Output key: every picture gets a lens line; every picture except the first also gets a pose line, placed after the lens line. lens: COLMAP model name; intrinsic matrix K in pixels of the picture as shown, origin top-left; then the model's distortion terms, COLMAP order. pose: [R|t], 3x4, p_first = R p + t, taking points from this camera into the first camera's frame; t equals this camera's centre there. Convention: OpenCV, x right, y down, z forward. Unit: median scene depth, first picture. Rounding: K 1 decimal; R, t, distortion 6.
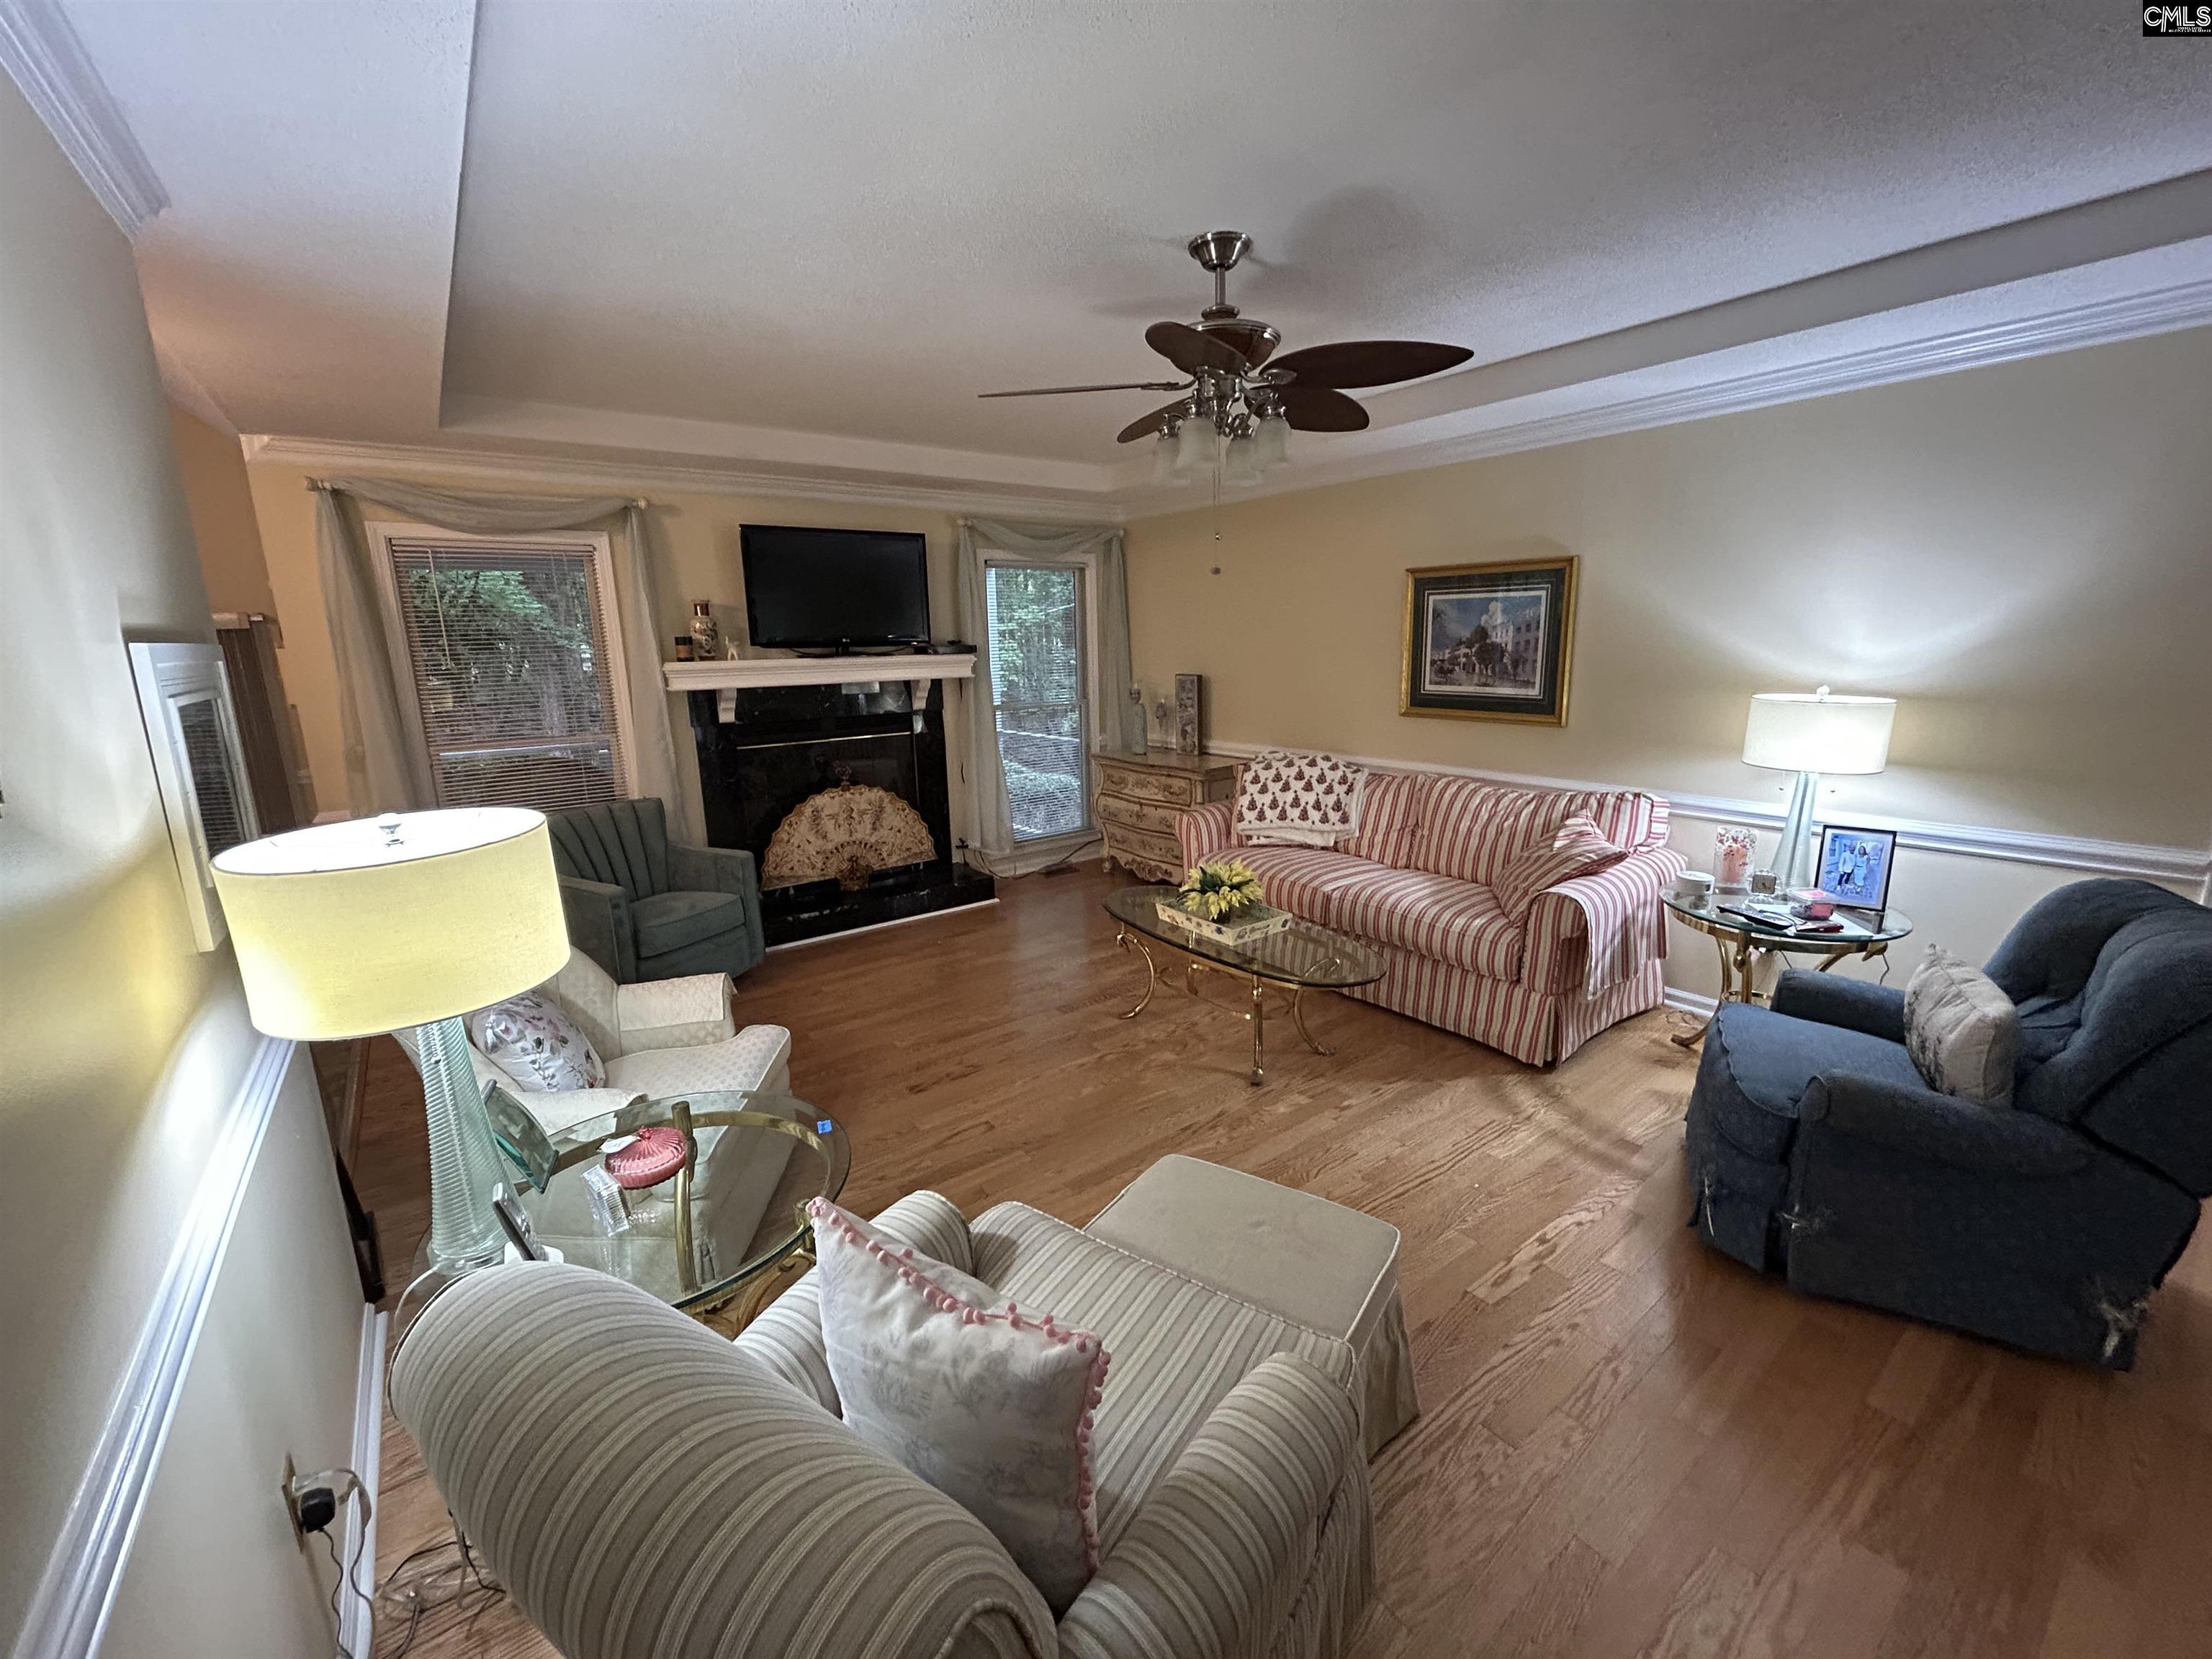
lens RADIAL K [[891.8, 0, 1109.0], [0, 891.8, 831.1], [0, 0, 1]] dist [0.000383, 0.000007]
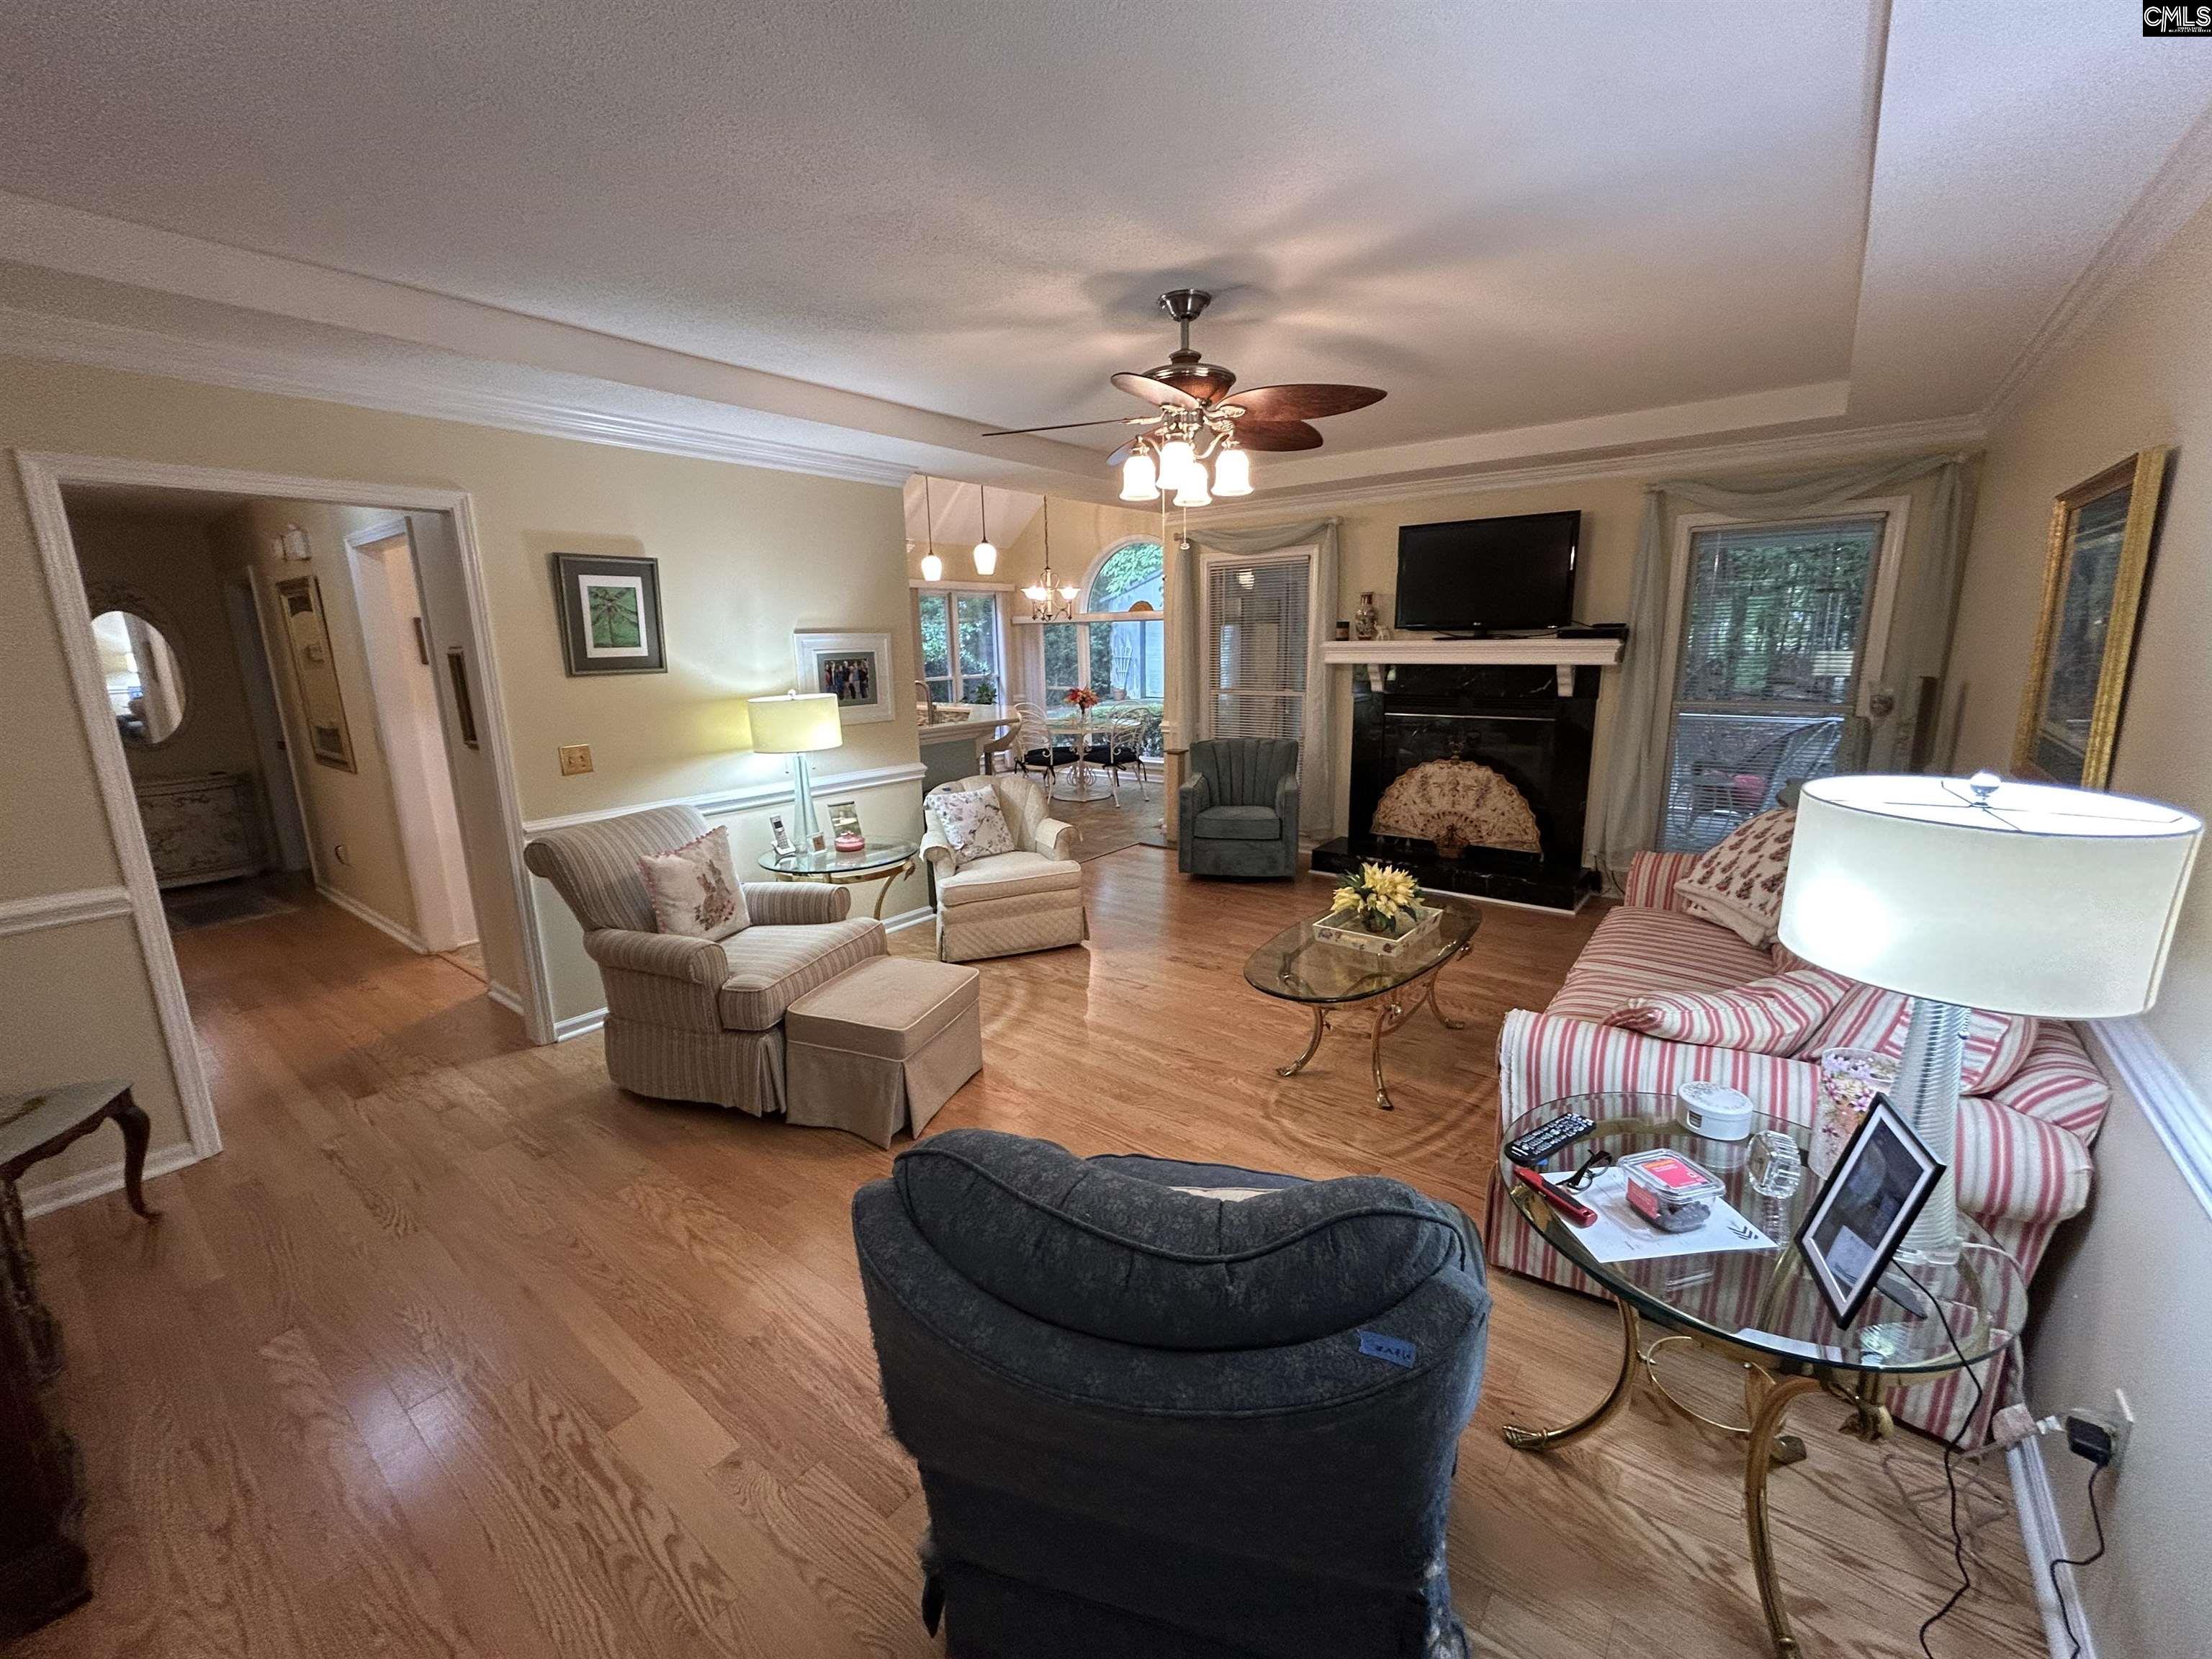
lens RADIAL K [[891.8, 0, 1109.0], [0, 891.8, 831.1], [0, 0, 1]] dist [0.000383, 0.000007]
pose [[0.259684, 0.222900, -0.939617, 0.697627], [-0.192603, 0.965403, 0.175787, -0.084862], [0.946292, 0.135324, 0.293631, 0.333898]]
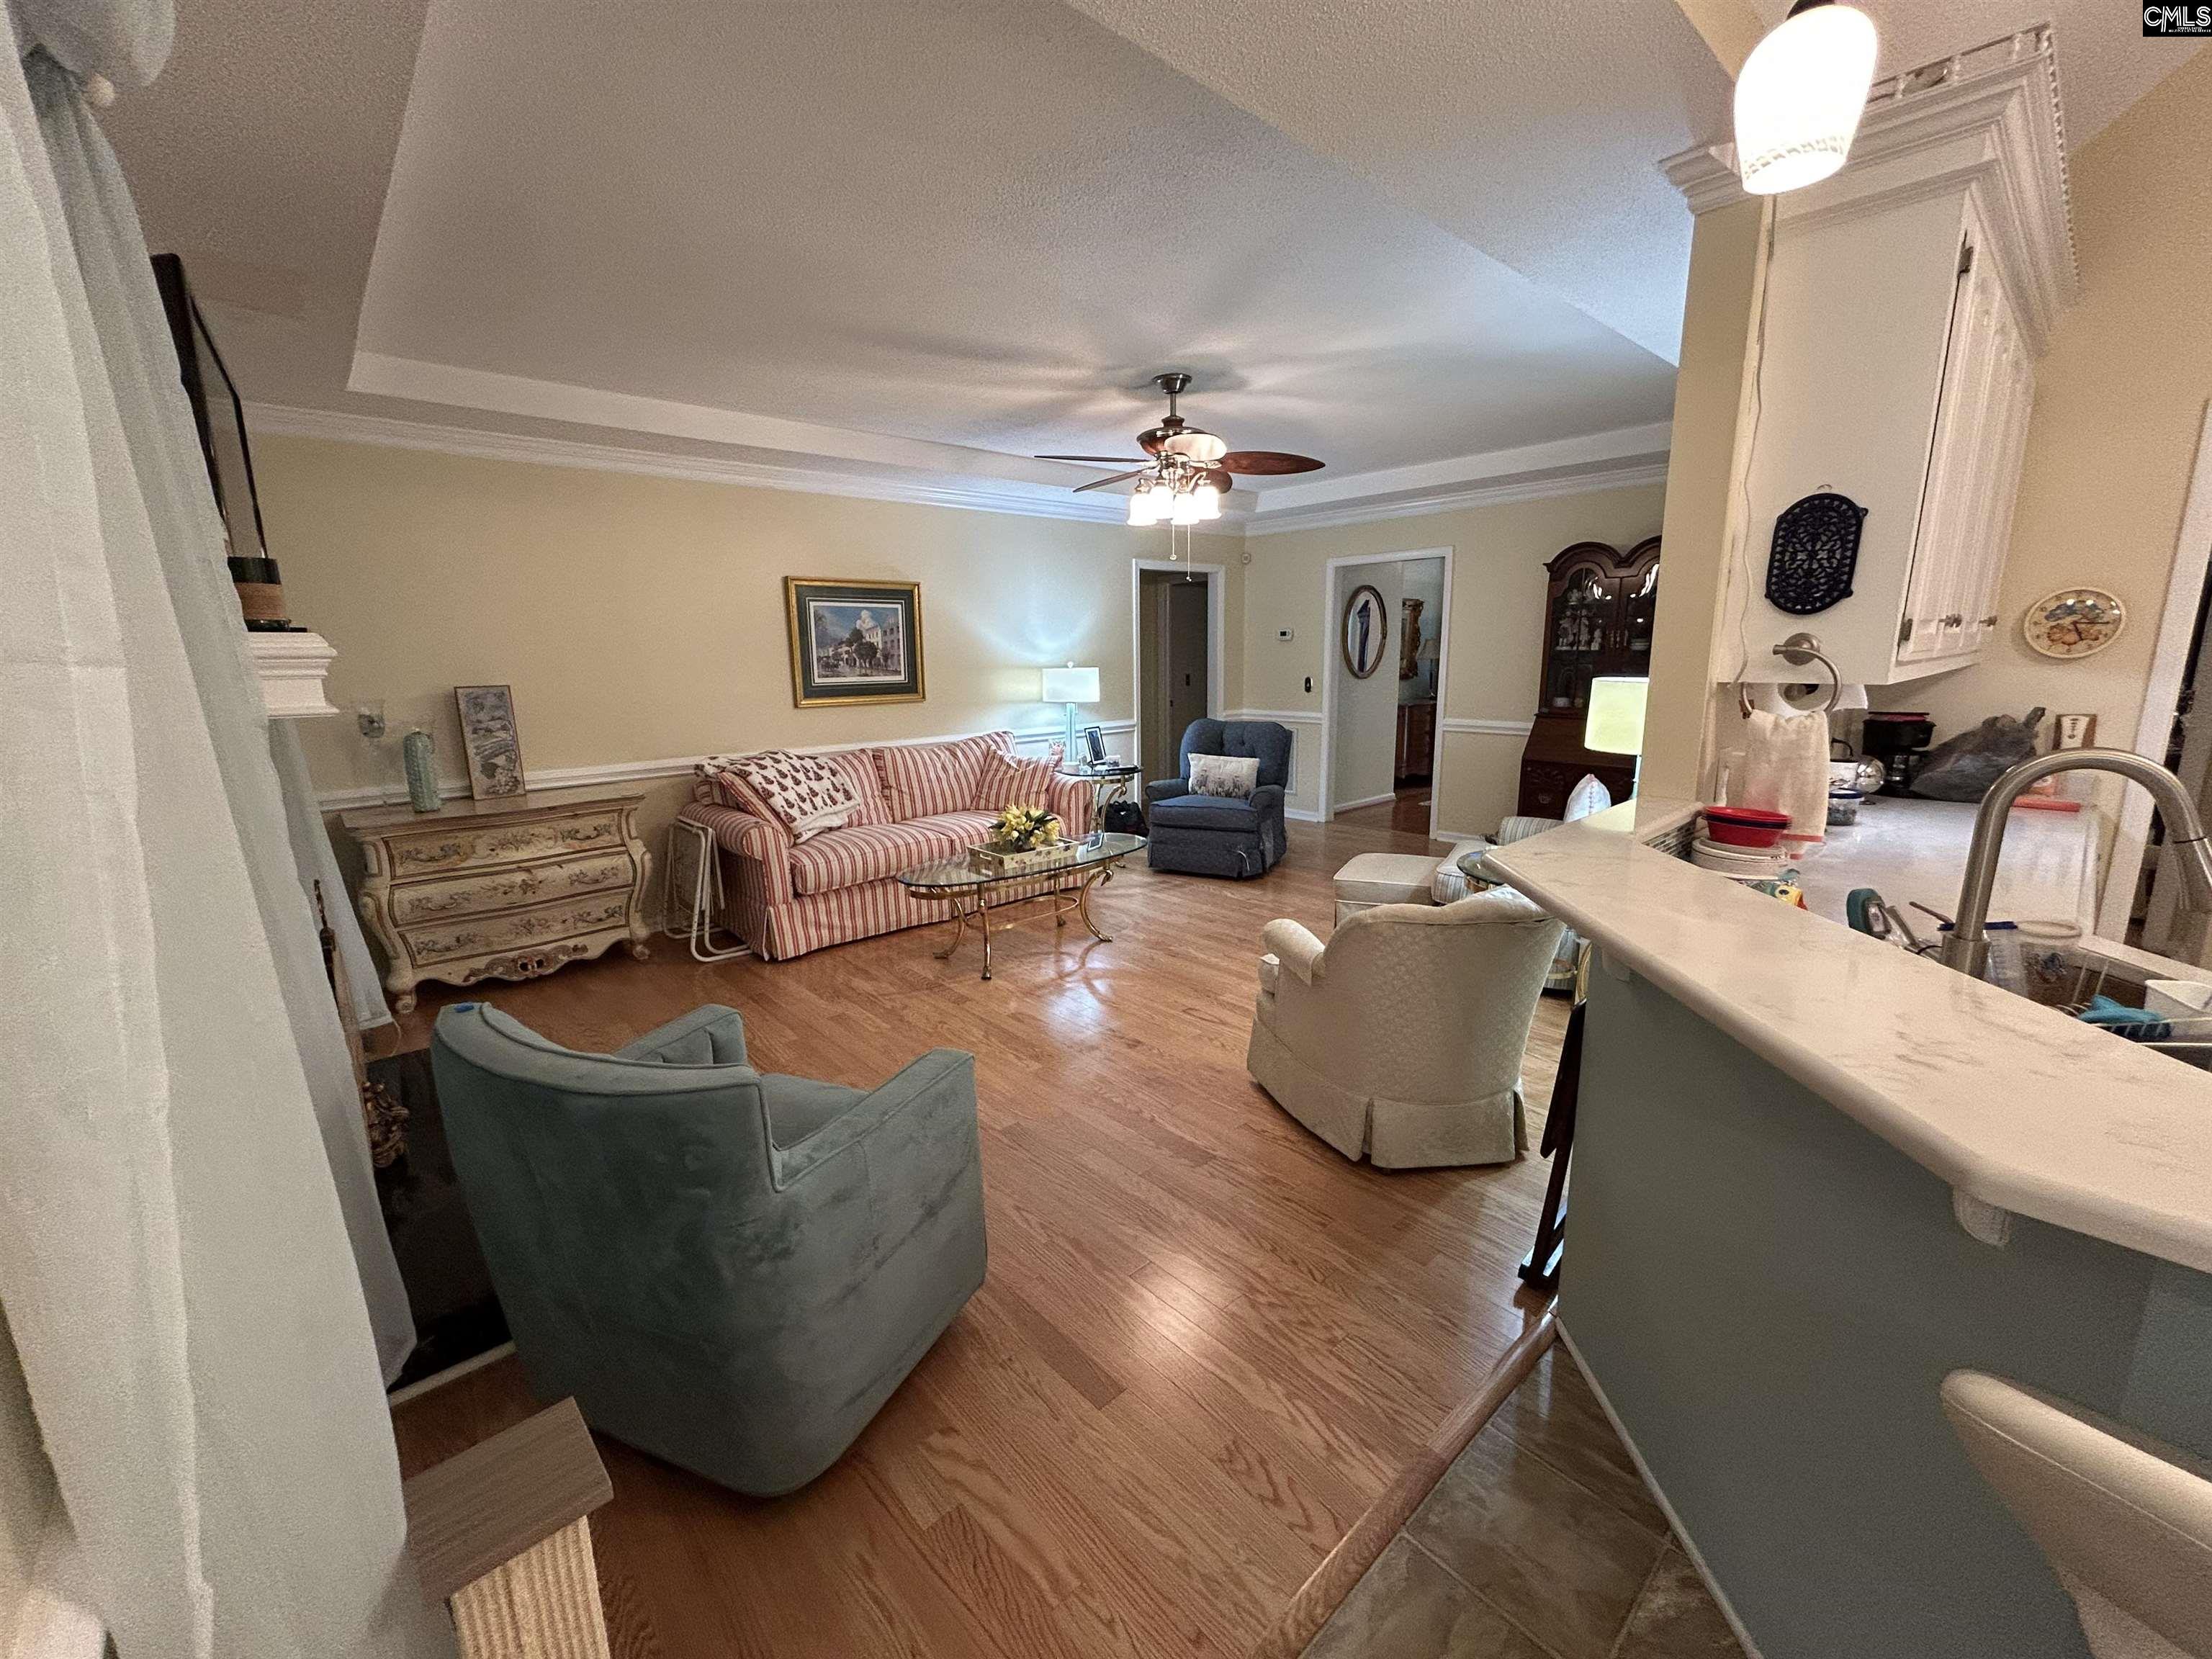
lens RADIAL K [[891.8, 0, 1109.0], [0, 891.8, 831.1], [0, 0, 1]] dist [0.000383, 0.000007]
pose [[-0.085911, -0.177851, 0.980300, -0.828208], [0.229689, 0.953897, 0.193190, -0.107675], [-0.969465, 0.241762, -0.041100, 0.704537]]
